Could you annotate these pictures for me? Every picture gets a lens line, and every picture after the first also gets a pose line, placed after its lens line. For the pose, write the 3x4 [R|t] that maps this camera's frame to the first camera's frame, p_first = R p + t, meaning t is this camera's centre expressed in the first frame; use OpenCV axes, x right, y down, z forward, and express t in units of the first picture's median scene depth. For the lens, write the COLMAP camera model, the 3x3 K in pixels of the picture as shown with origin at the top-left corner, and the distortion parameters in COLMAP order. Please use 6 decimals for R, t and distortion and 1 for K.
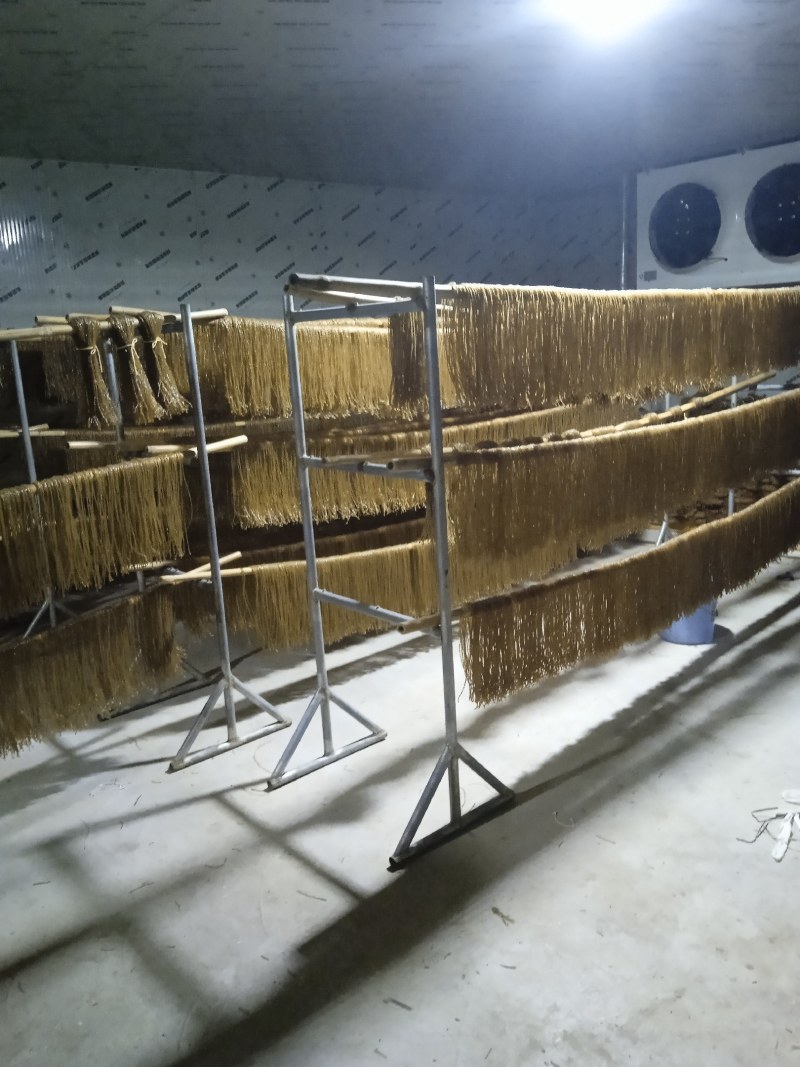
lens RADIAL K [[913.3, 0, 399.9], [0, 913.3, 542.8], [0, 0, 1]] dist [0.070320, -0.067247]
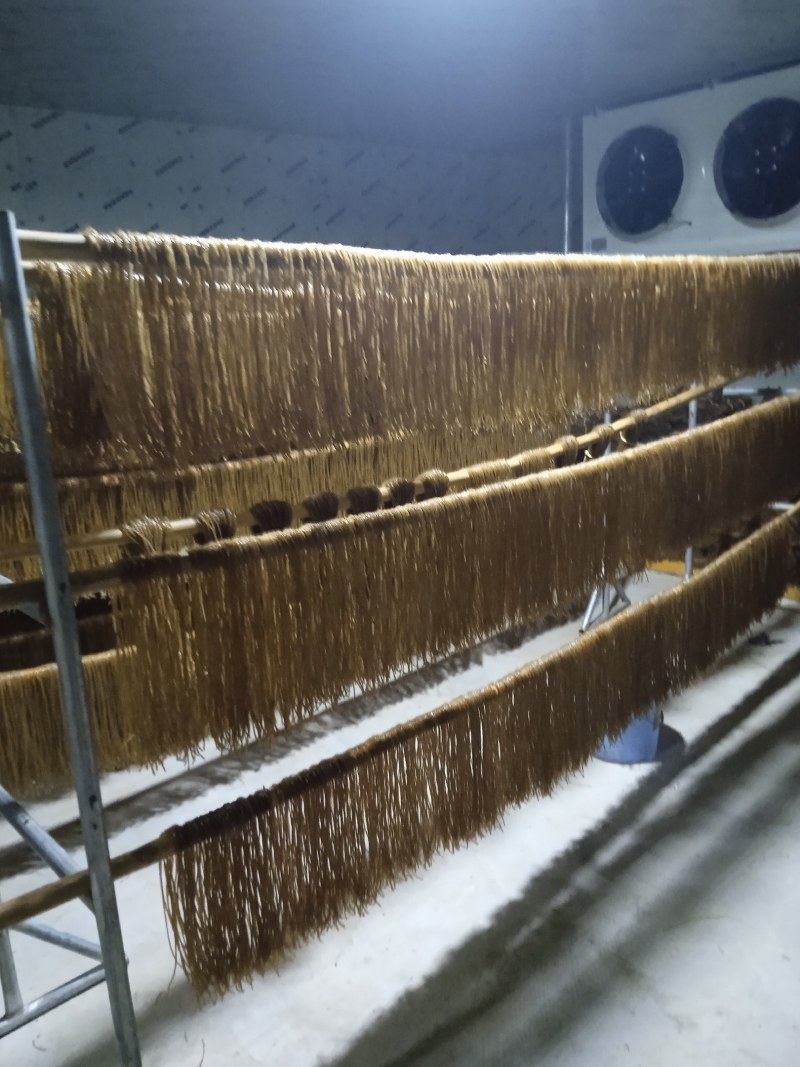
lens RADIAL K [[913.3, 0, 399.2], [0, 913.3, 534.7], [0, 0, 1]] dist [0.070320, -0.067247]
pose [[0.999890, -0.001290, 0.014797, 0.134568], [0.001047, 0.999864, 0.016442, -0.077295], [-0.014816, -0.016425, 0.999755, 0.303606]]
